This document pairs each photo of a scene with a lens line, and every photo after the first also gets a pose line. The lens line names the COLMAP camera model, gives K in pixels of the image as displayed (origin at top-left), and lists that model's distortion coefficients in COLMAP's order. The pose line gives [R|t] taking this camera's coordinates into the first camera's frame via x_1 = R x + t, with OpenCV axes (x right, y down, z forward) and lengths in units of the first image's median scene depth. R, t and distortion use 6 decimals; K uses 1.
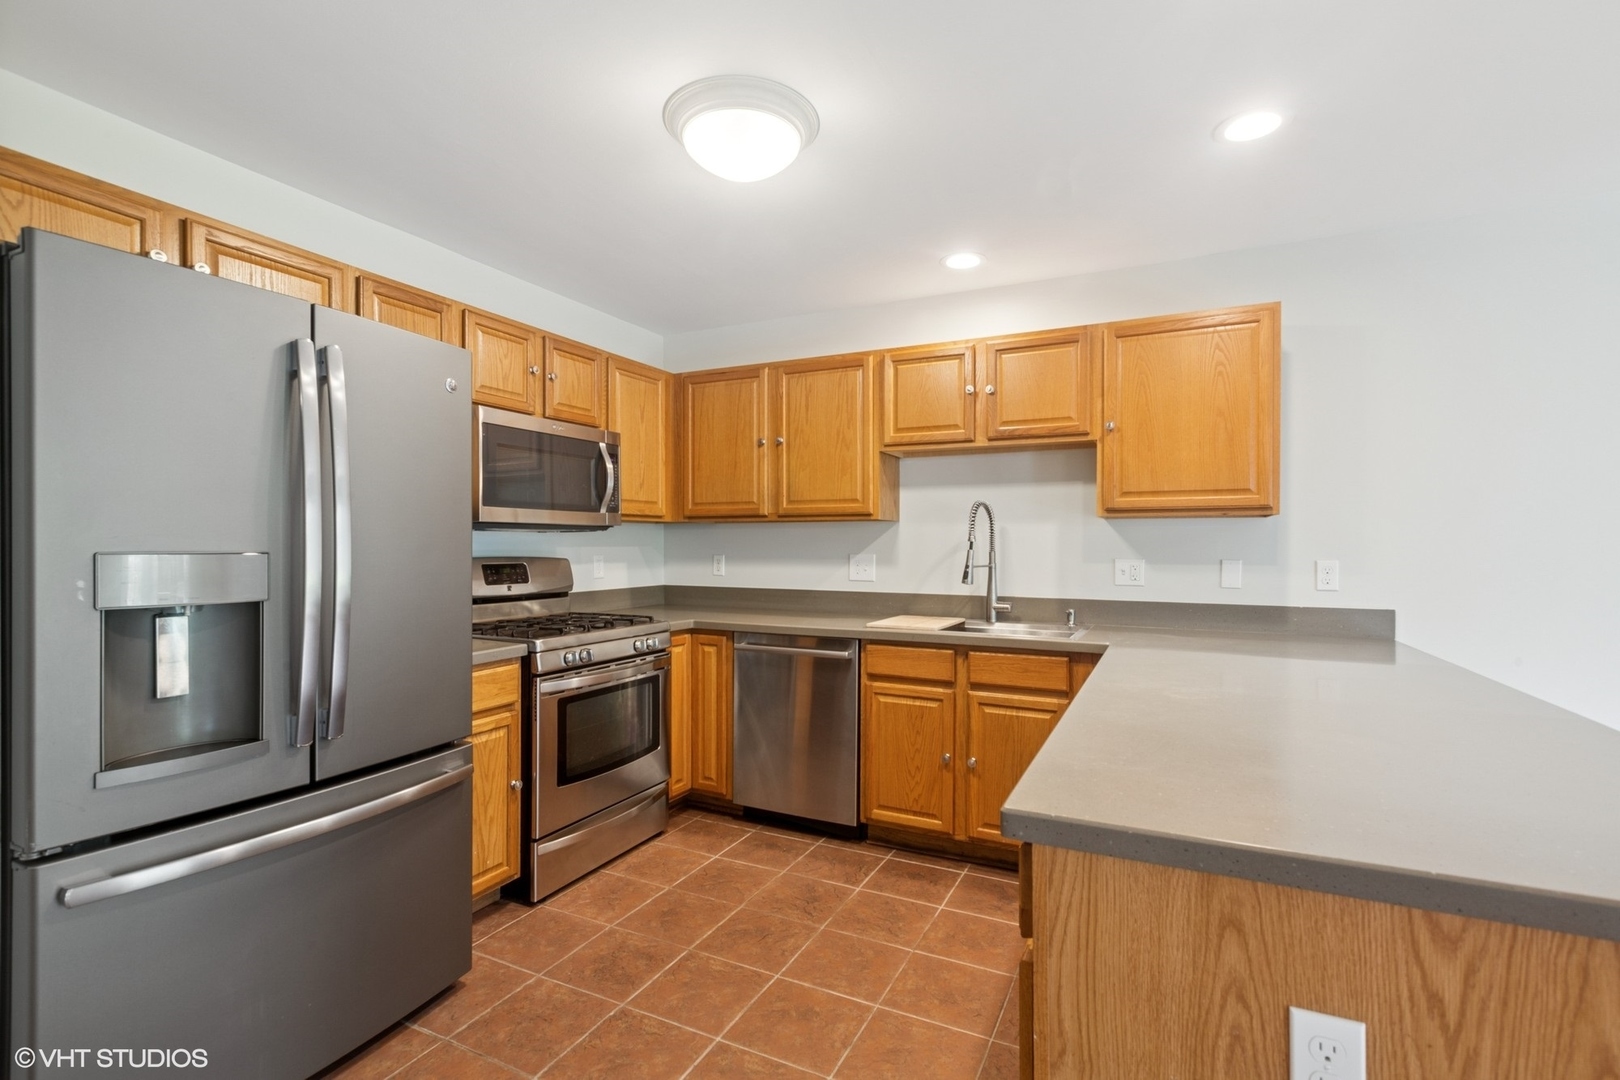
lens RADIAL K [[739.2, 0, 812.1], [0, 739.2, 542.9], [0, 0, 1]] dist [0.010022, -0.000374]
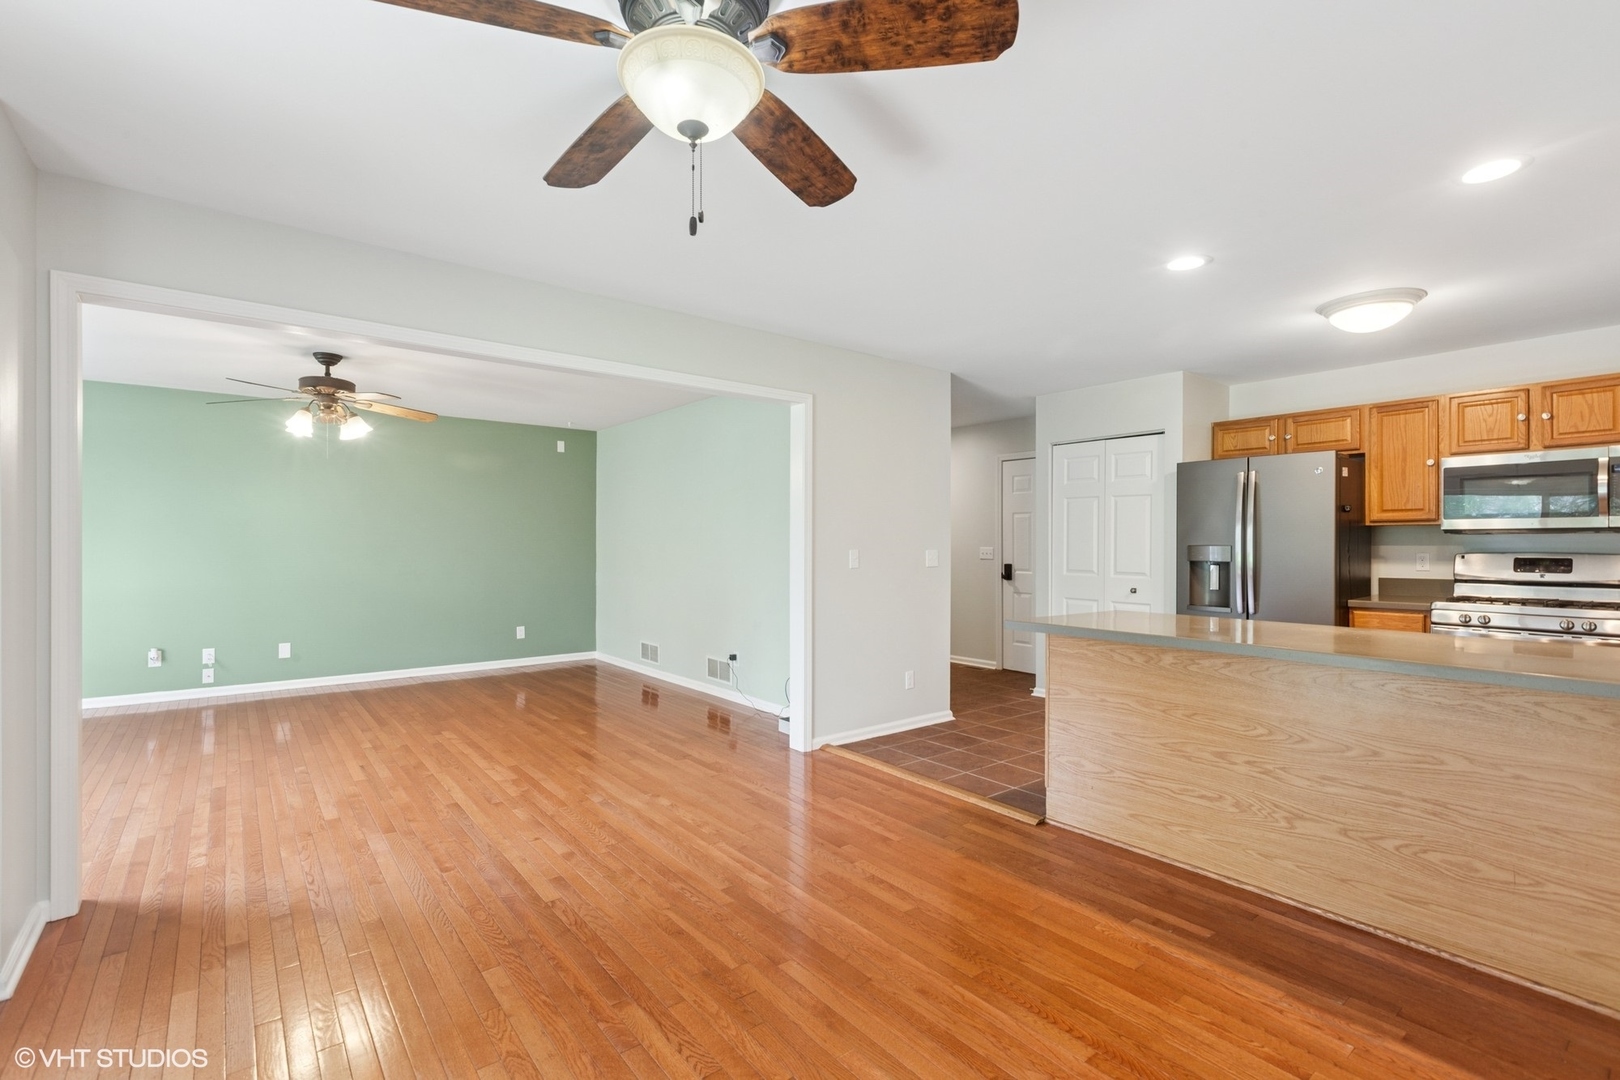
lens RADIAL K [[739.2, 0, 804.0], [0, 739.2, 538.7], [0, 0, 1]] dist [0.010022, -0.000374]
pose [[-0.439319, -0.004602, -0.898319, 1.304974], [0.001911, 0.999980, -0.006057, 0.002307], [0.898329, -0.004377, -0.439301, 0.351828]]
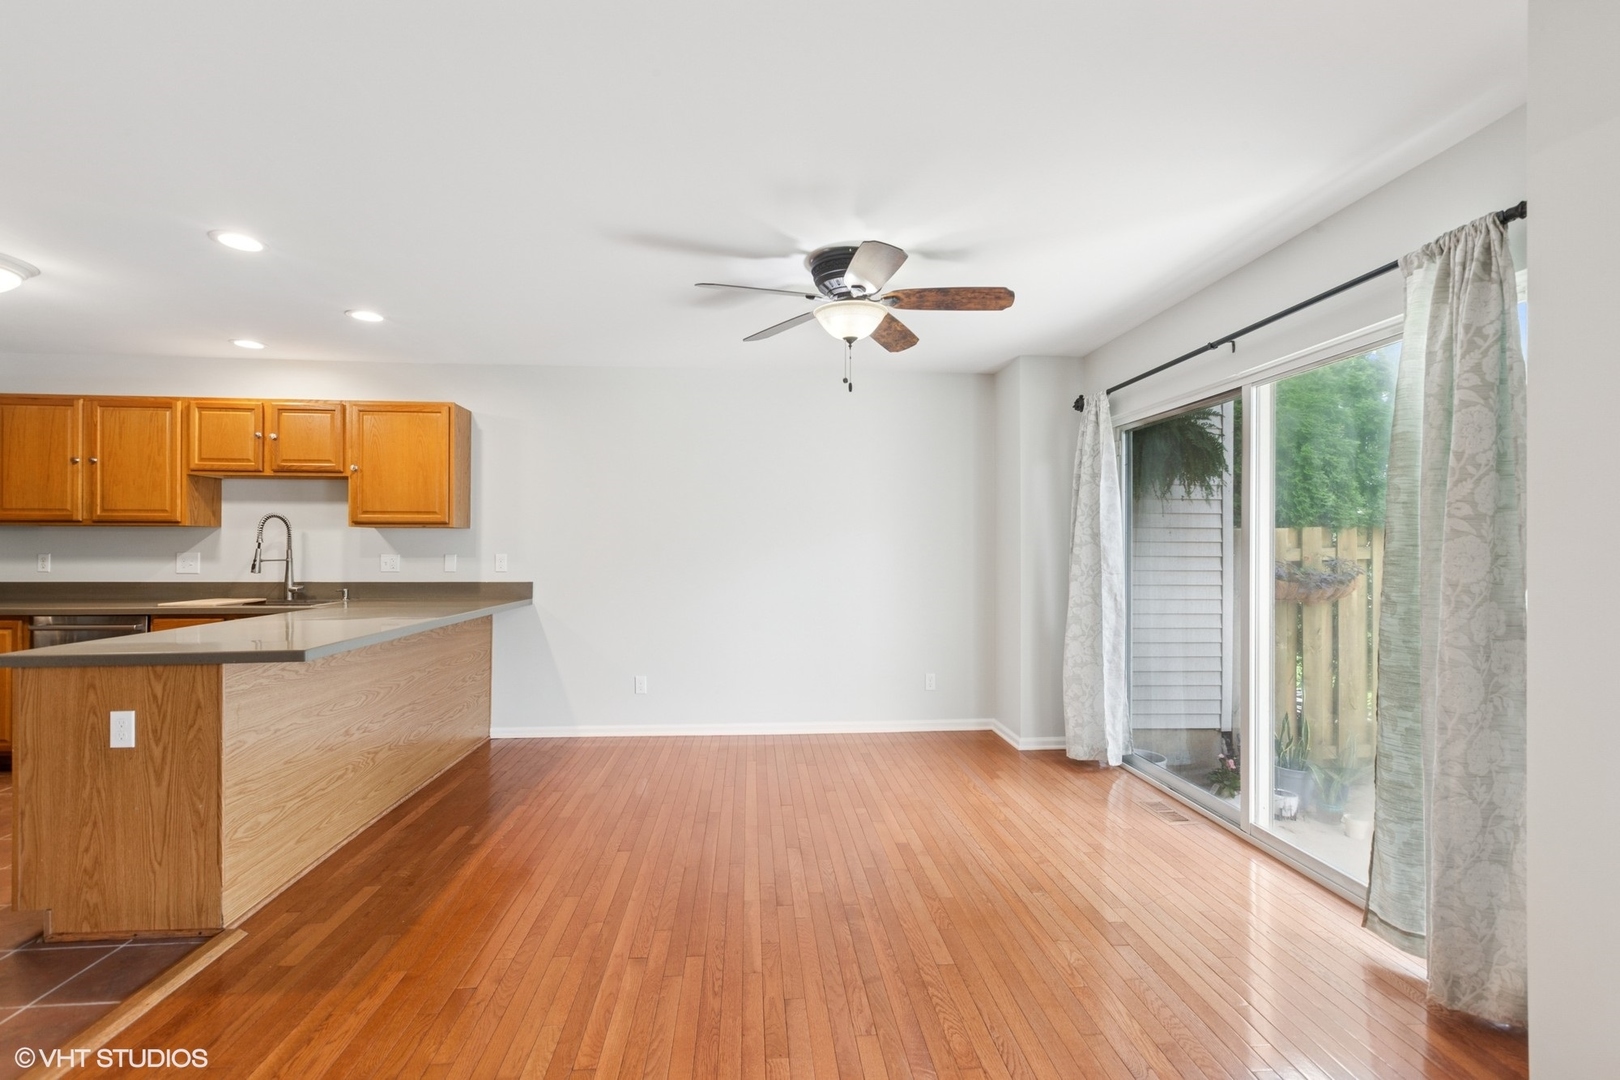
lens RADIAL K [[739.2, 0, 797.1], [0, 739.2, 540.2], [0, 0, 1]] dist [0.010022, -0.000374]
pose [[0.871129, 0.004015, 0.491037, 0.391769], [-0.001721, 0.999985, -0.005124, -0.000983], [-0.491051, 0.003618, 0.871123, -0.696747]]
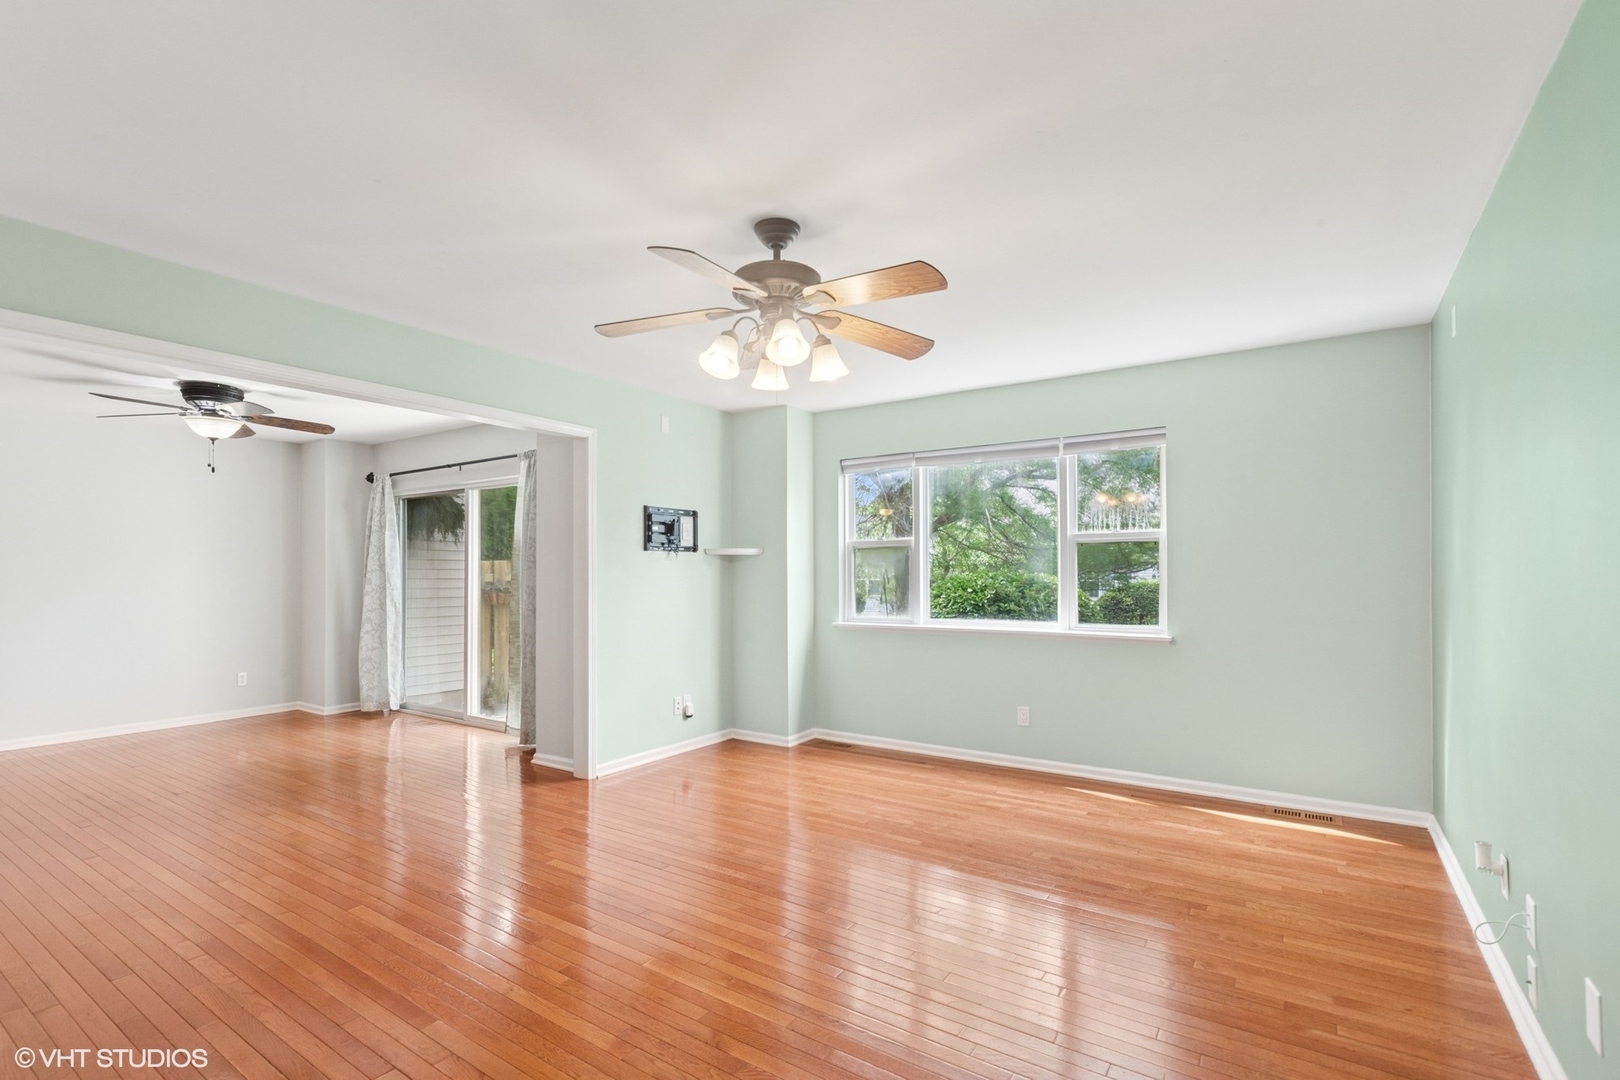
lens RADIAL K [[739.2, 0, 797.0], [0, 739.2, 567.1], [0, 0, 1]] dist [0.010022, -0.000374]
pose [[0.155777, 0.001111, 0.987792, -0.331363], [-0.000628, 0.999999, -0.001026, -0.010647], [-0.987792, -0.000461, 0.155778, -1.251882]]
